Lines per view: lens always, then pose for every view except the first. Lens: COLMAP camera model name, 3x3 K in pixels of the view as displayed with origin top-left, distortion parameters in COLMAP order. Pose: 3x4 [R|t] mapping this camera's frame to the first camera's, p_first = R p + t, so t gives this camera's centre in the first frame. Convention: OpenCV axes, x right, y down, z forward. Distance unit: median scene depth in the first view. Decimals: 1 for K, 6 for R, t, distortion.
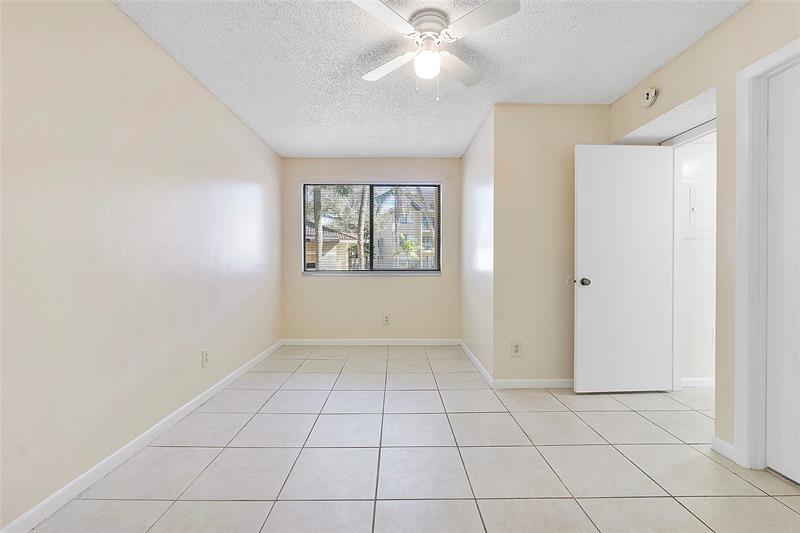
lens RADIAL K [[346.1, 0, 400.5], [0, 346.1, 264.0], [0, 0, 1]] dist [-0.001939, 0.000754]
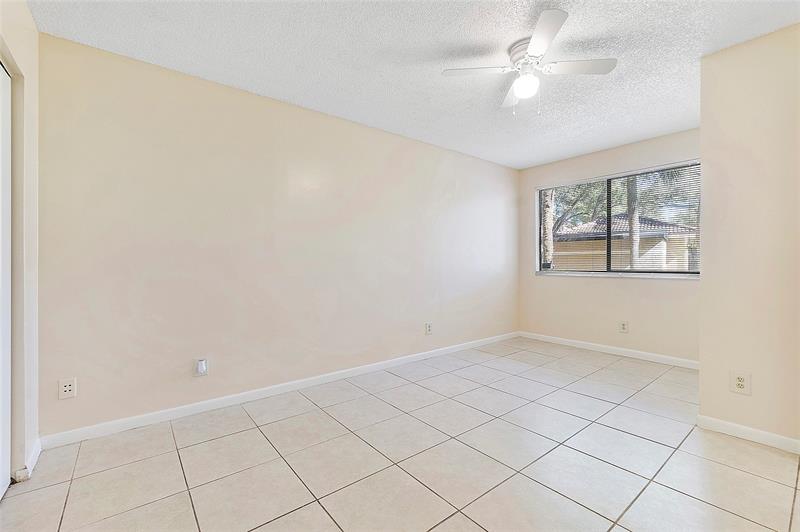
lens RADIAL K [[346.1, 0, 400.1], [0, 346.1, 263.2], [0, 0, 1]] dist [-0.001939, 0.000754]
pose [[0.616637, -0.000533, -0.787247, 0.308326], [-0.001388, 0.999997, -0.001764, -0.001288], [0.787246, 0.002180, 0.616635, -0.002496]]
